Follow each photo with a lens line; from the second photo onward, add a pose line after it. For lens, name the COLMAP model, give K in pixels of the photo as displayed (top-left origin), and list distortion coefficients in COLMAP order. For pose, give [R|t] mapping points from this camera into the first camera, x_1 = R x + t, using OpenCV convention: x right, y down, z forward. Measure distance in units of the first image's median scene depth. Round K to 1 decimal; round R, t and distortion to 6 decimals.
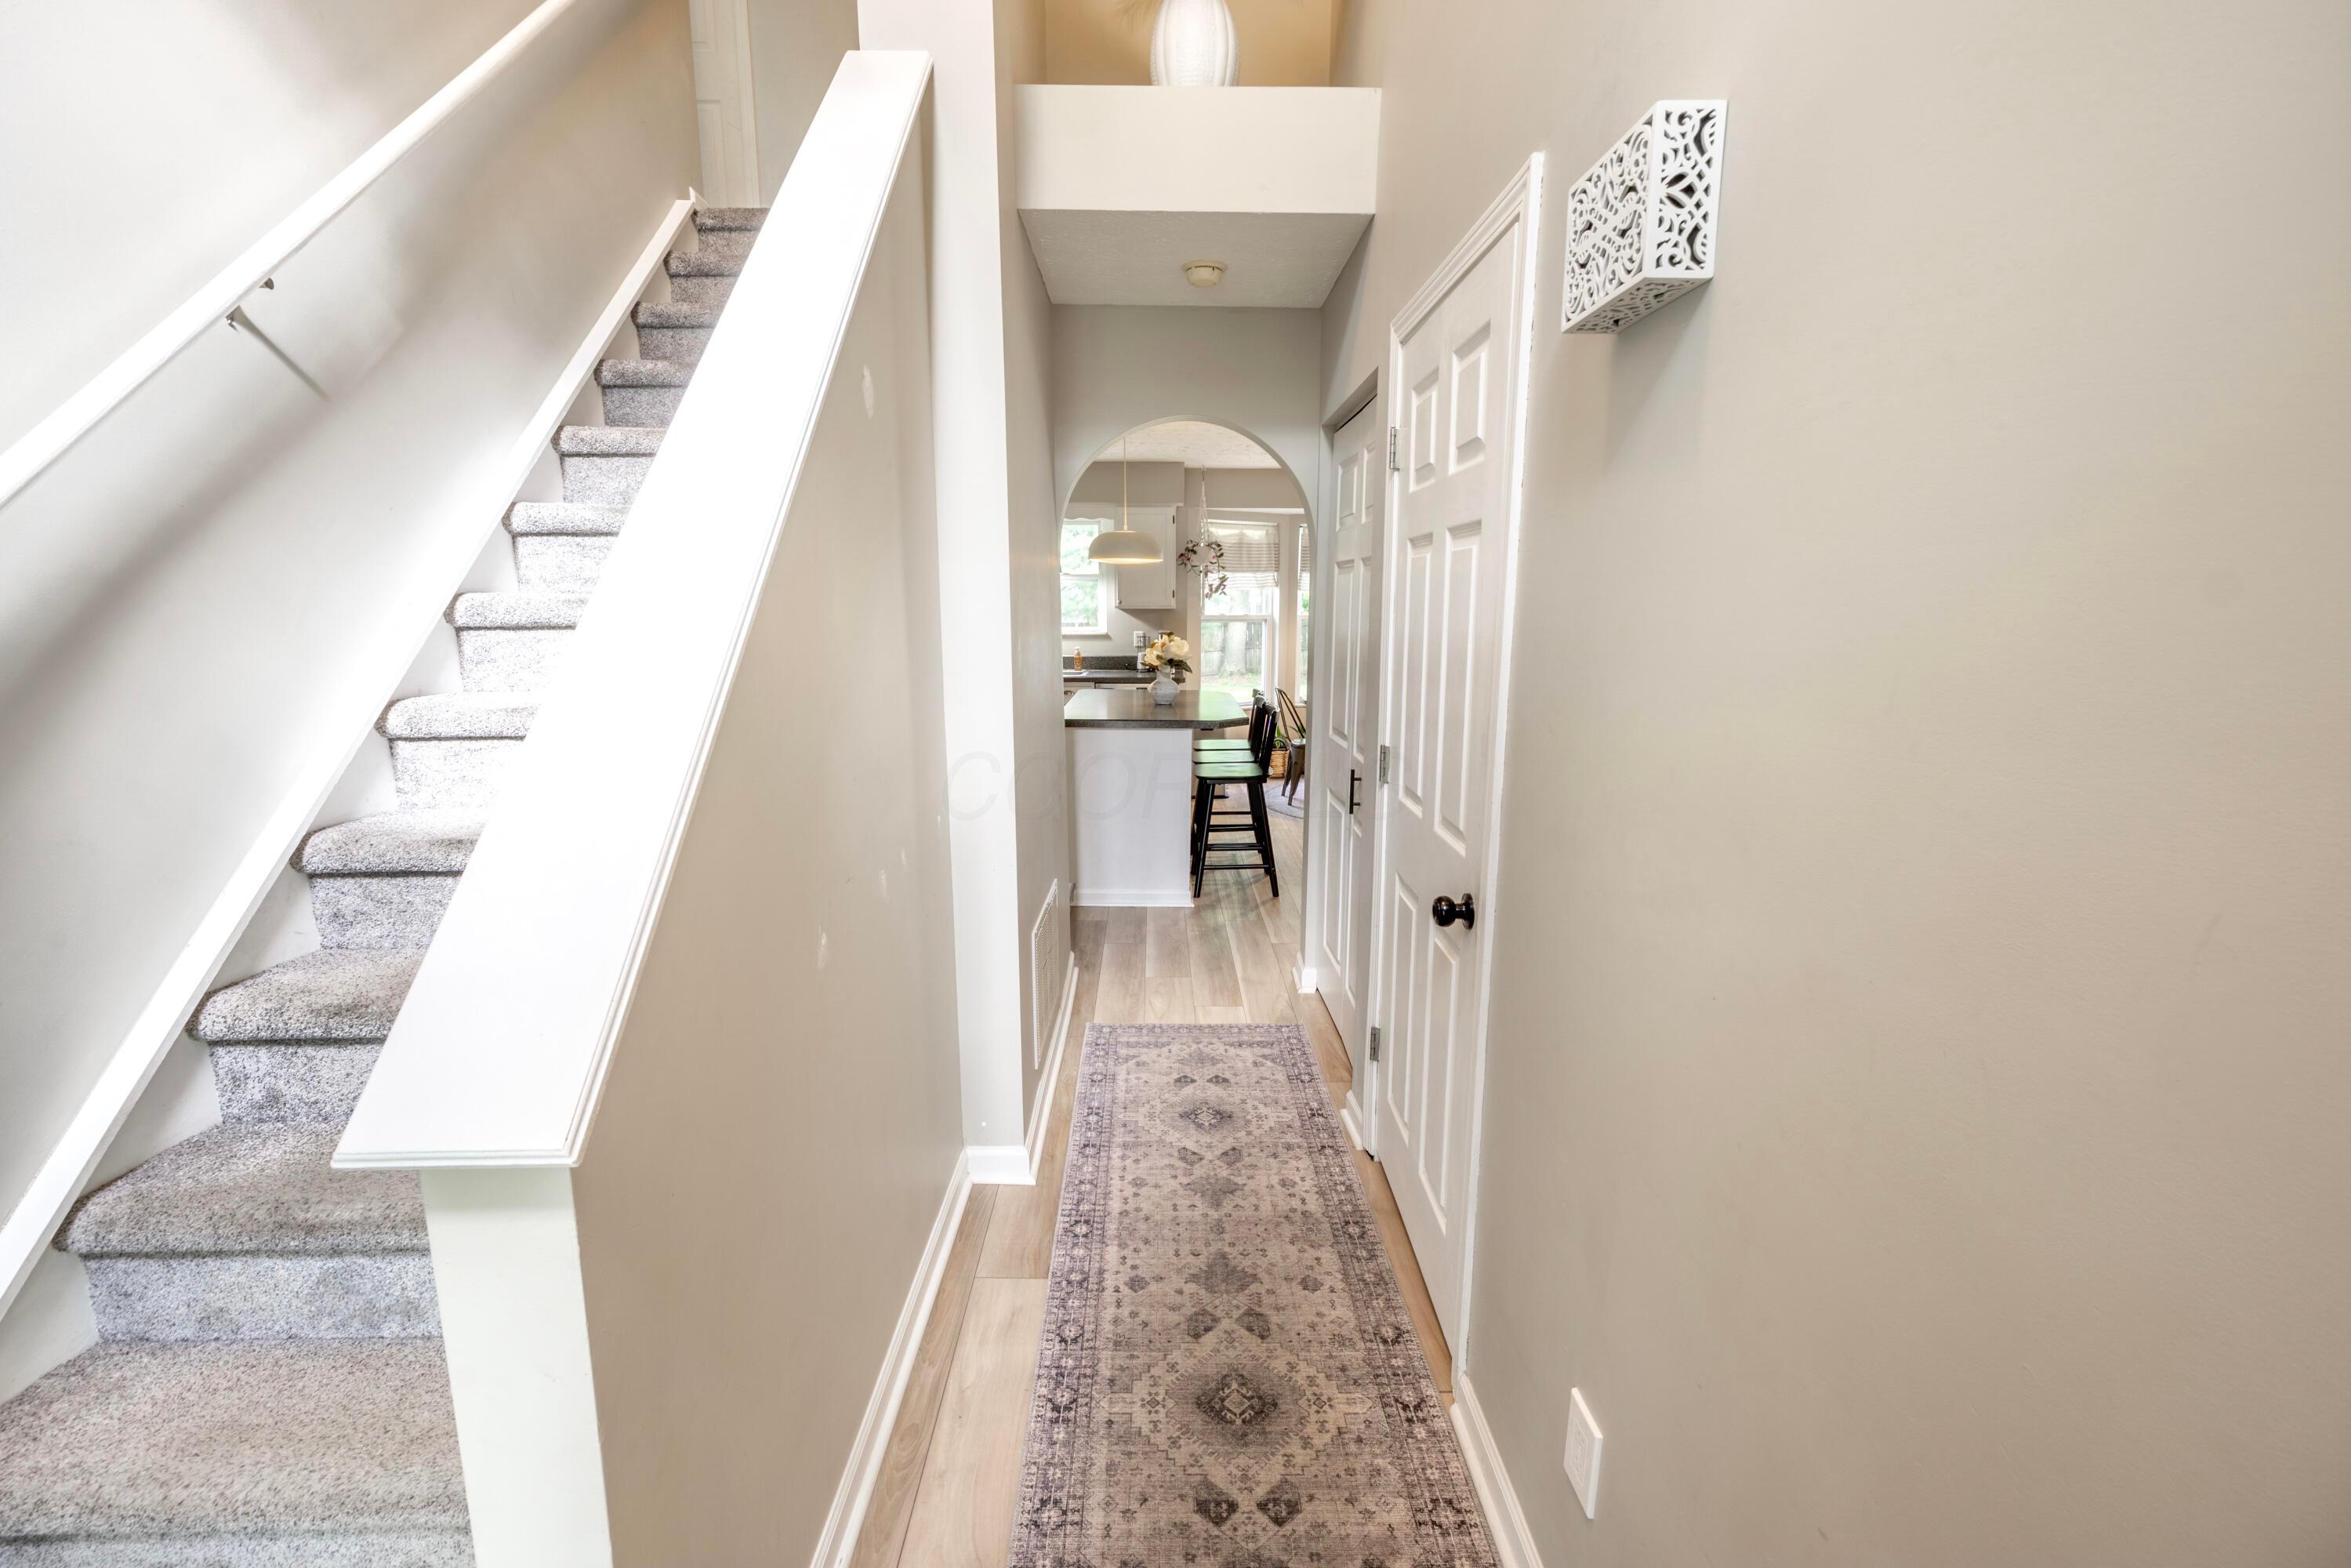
lens RADIAL K [[991.0, 0, 1175.5], [0, 991.0, 784.0], [0, 0, 1]] dist [0.002766, -0.006631]
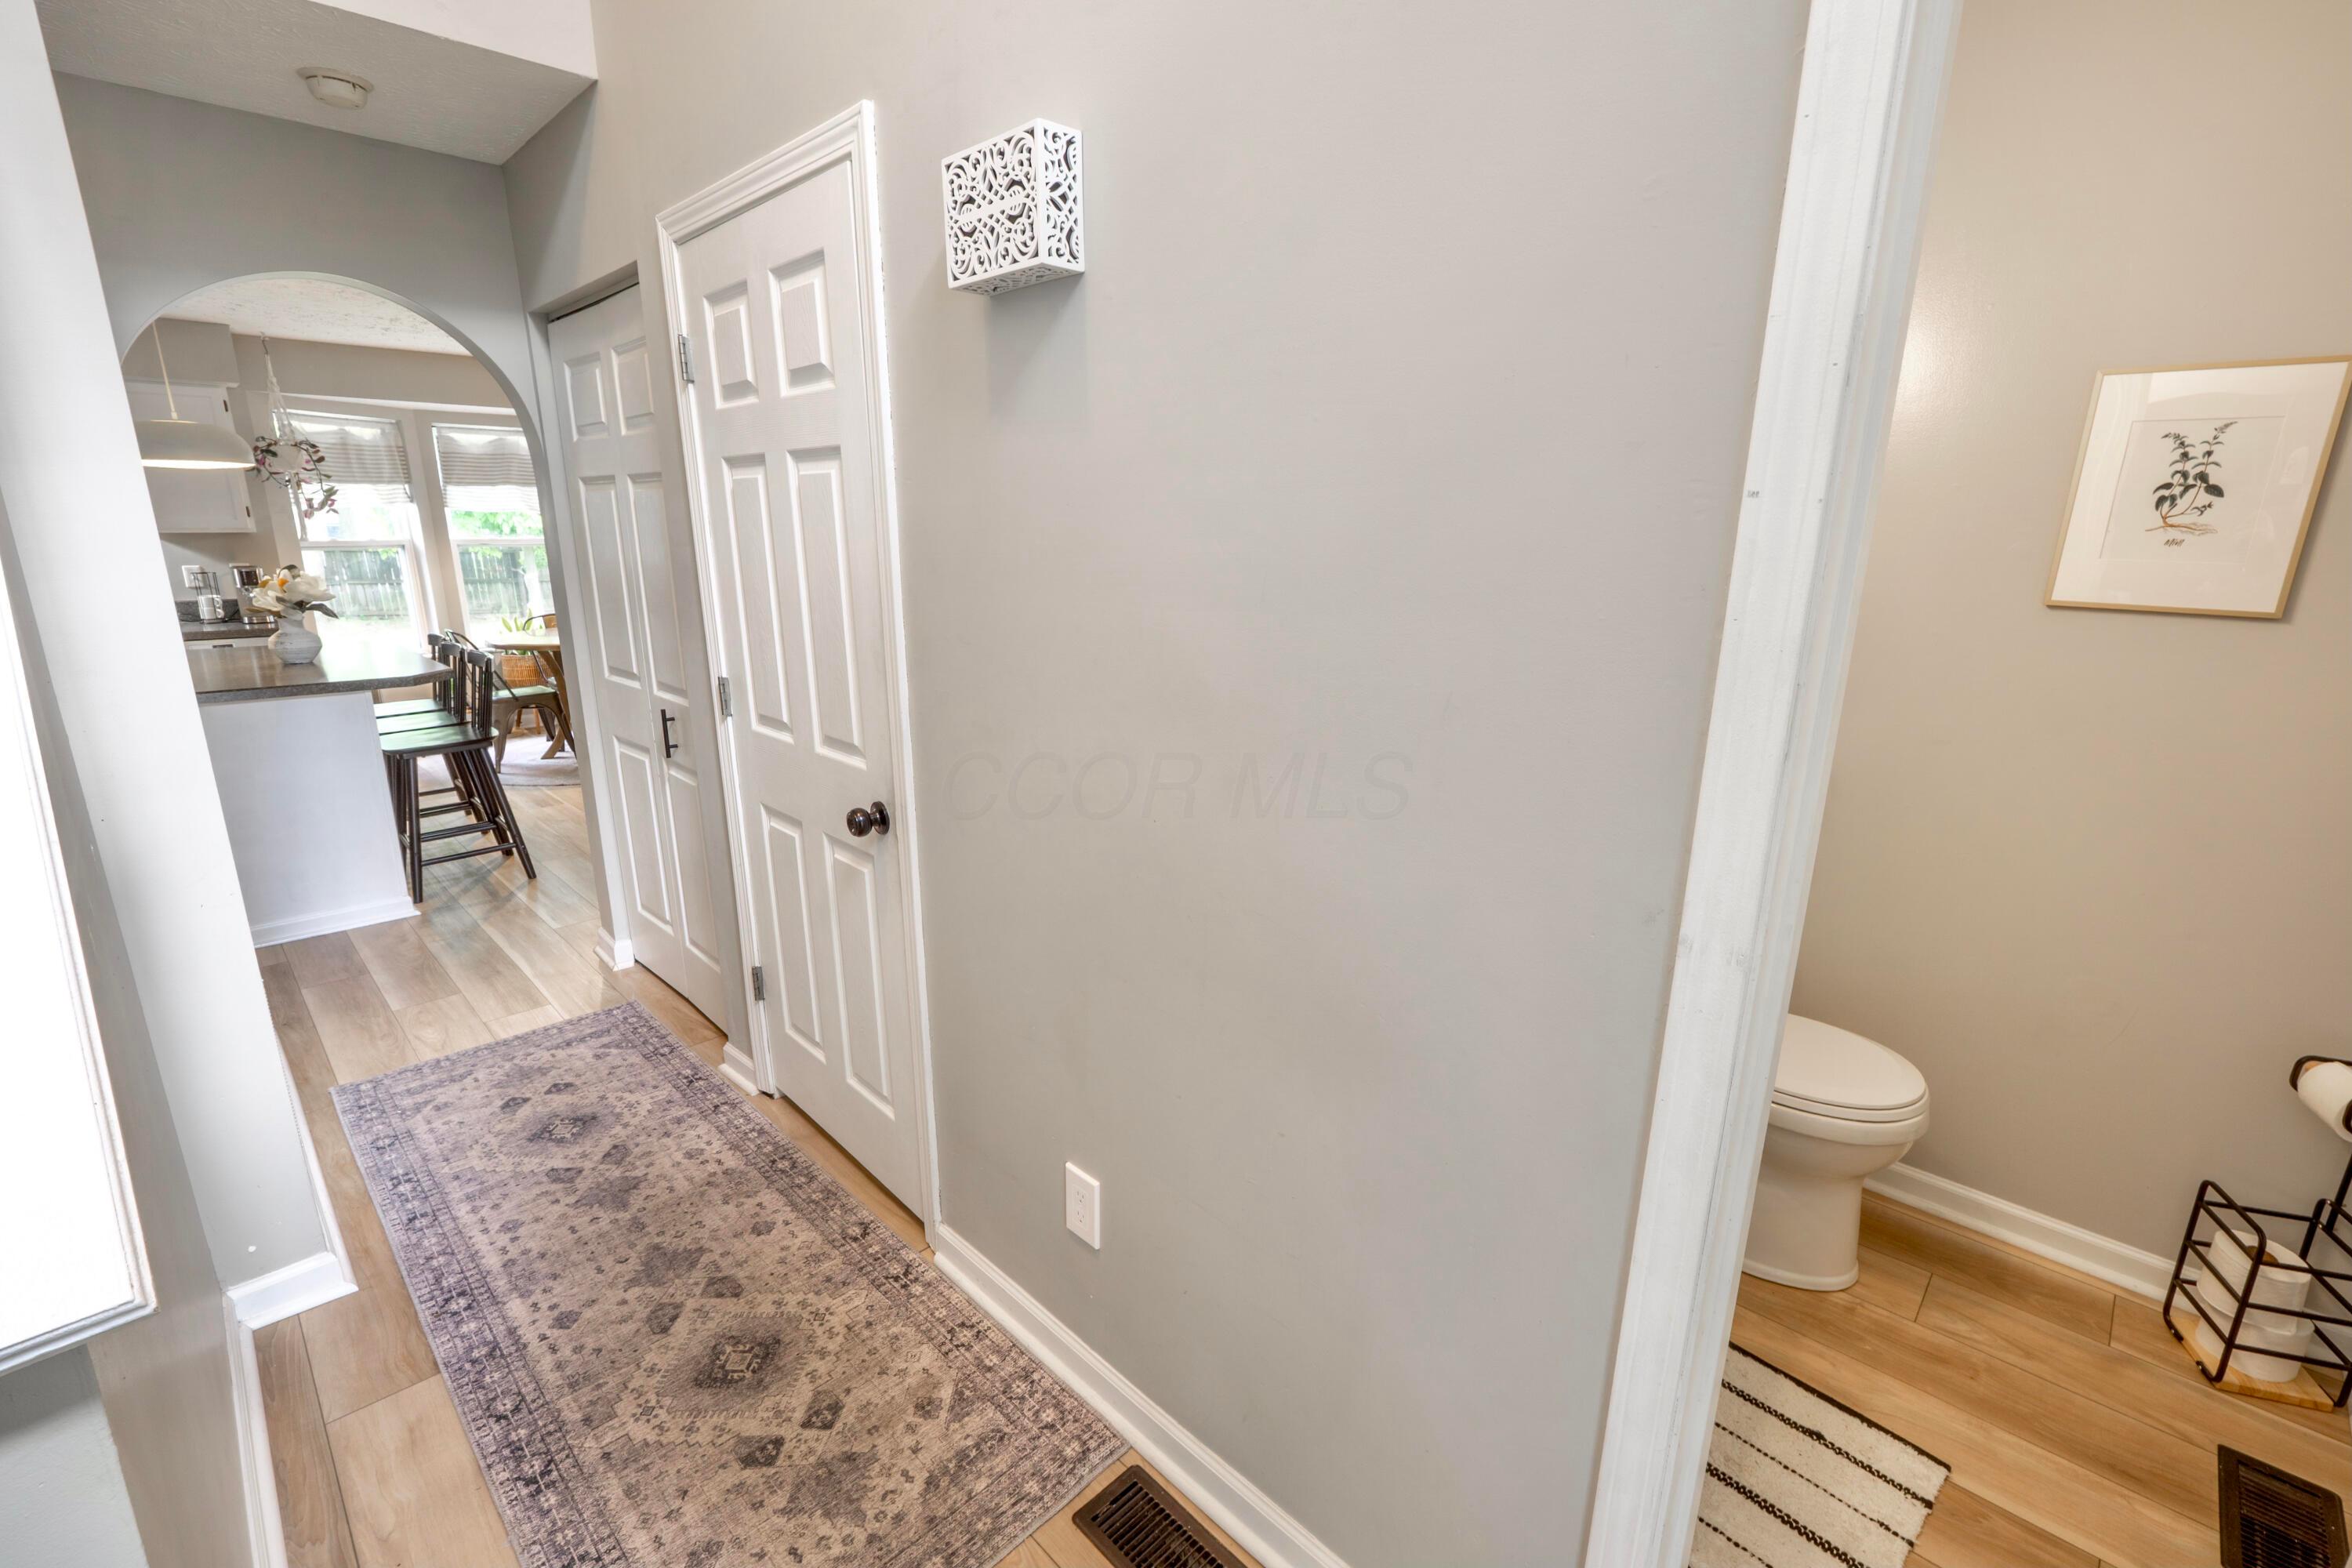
lens RADIAL K [[1027.9, 0, 1176.0], [0, 1027.9, 784.0], [0, 0, 1]] dist [-0.000151, -0.000267]
pose [[0.719368, -0.173417, 0.672634, -0.183639], [0.126475, 0.984849, 0.118648, 0.000486], [-0.683018, -0.000280, 0.730401, -0.027103]]
